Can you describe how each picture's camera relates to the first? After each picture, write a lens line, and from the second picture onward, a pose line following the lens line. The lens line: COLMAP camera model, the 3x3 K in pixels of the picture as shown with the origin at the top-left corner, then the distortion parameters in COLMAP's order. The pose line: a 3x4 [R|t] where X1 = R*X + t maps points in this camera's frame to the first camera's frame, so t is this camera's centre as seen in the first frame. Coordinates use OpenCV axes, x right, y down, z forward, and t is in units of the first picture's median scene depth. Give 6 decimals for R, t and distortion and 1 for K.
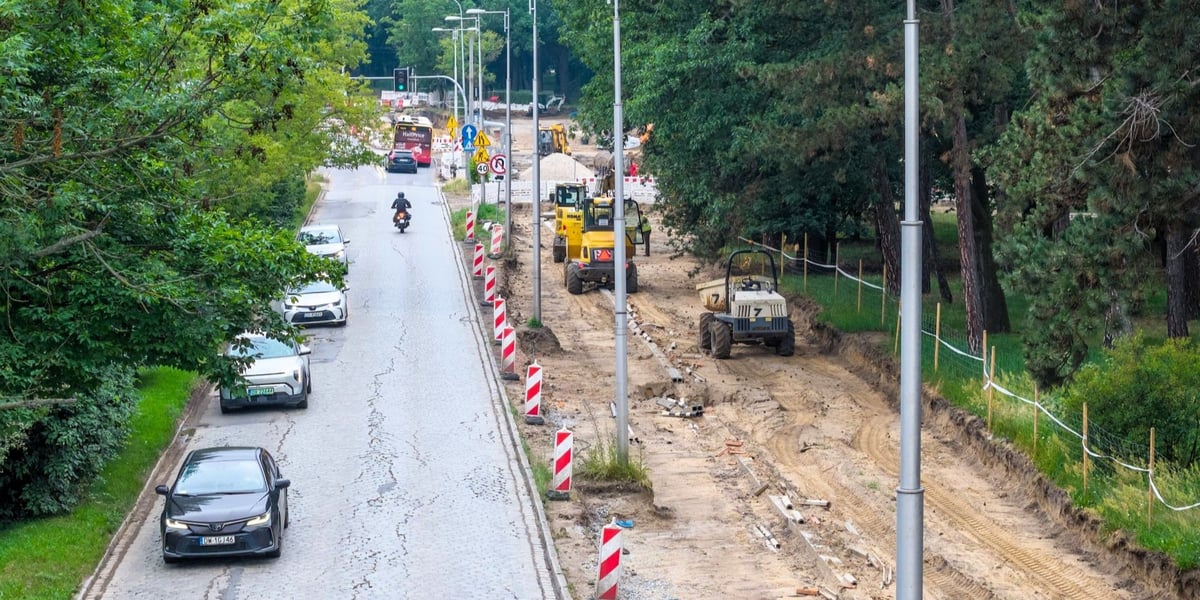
lens RADIAL K [[2965.4, 0, 488.9], [0, 2965.4, 299.1], [0, 0, 1]] dist [-0.046698, -0.542486]
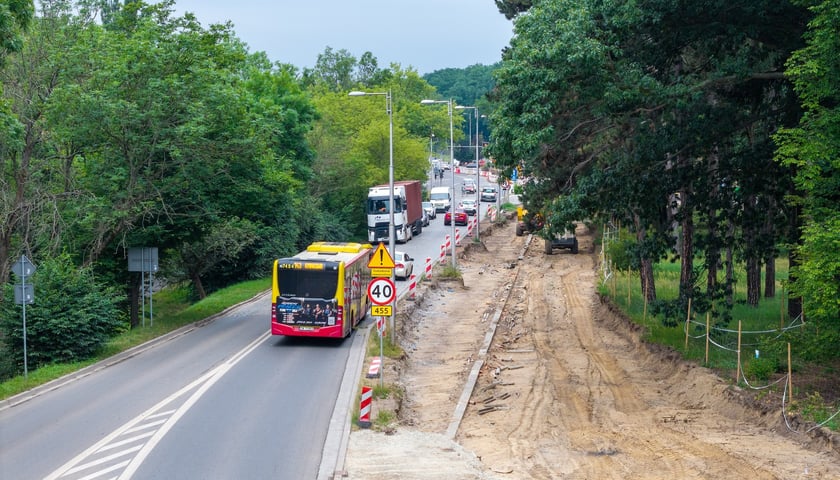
lens RADIAL K [[1704.8, 0, 420.0], [0, 1704.8, 240.0], [0, 0, 1]] dist [-0.312108, 2.371334]
pose [[0.993254, 0.012426, -0.115292, 0.149425], [-0.014997, 0.999657, -0.021466, 0.044209], [0.114986, 0.023050, 0.993100, -0.492025]]
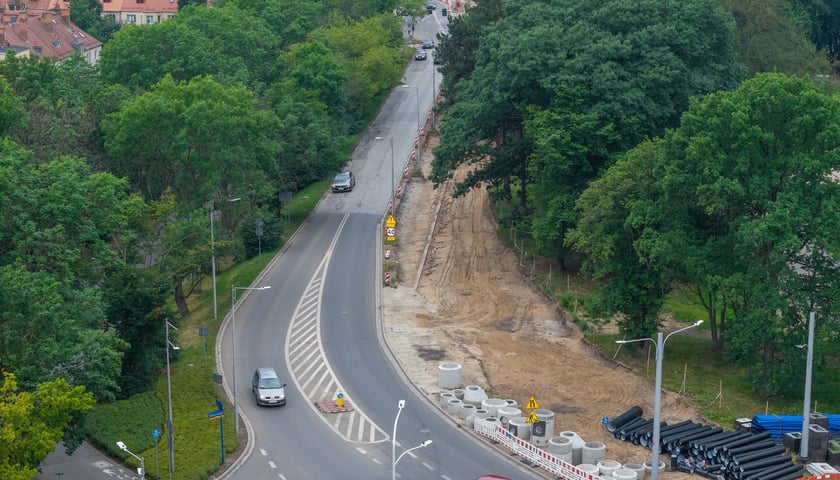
lens RADIAL K [[1704.8, 0, 420.0], [0, 1704.8, 240.0], [0, 0, 1]] dist [-0.312108, 2.371334]
pose [[0.995000, 0.027054, -0.096136, 0.269601], [-0.013008, 0.989517, 0.143829, -0.211683], [0.099019, -0.141859, 0.984922, -1.673823]]
